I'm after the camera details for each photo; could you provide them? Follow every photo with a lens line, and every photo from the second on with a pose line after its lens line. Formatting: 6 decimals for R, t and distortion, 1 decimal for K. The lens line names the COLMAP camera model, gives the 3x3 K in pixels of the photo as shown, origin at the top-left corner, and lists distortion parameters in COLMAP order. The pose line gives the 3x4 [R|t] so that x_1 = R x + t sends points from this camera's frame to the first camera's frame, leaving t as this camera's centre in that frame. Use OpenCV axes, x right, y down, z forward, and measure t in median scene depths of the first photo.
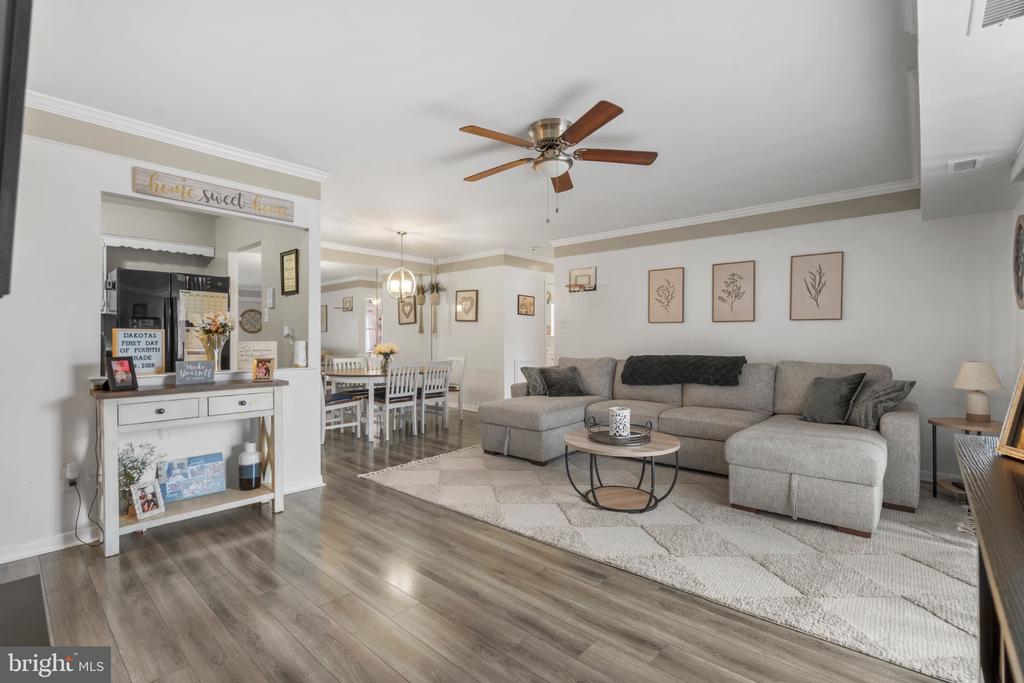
lens RADIAL K [[467.9, 0, 511.1], [0, 467.9, 340.6], [0, 0, 1]] dist [0.002456, 0.000136]
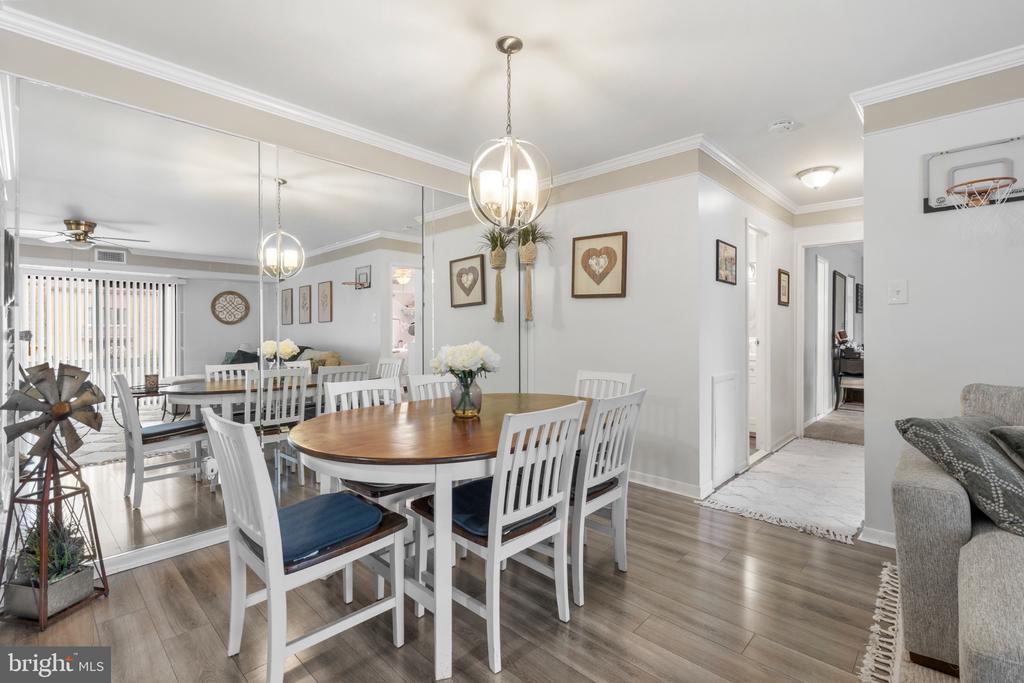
lens RADIAL K [[467.9, 0, 511.9], [0, 467.9, 337.5], [0, 0, 1]] dist [0.002456, 0.000136]
pose [[0.999620, 0.000129, -0.027556, -0.180946], [0.000104, 0.999964, 0.008430, -0.002053], [0.027556, -0.008430, 0.999585, 0.515739]]
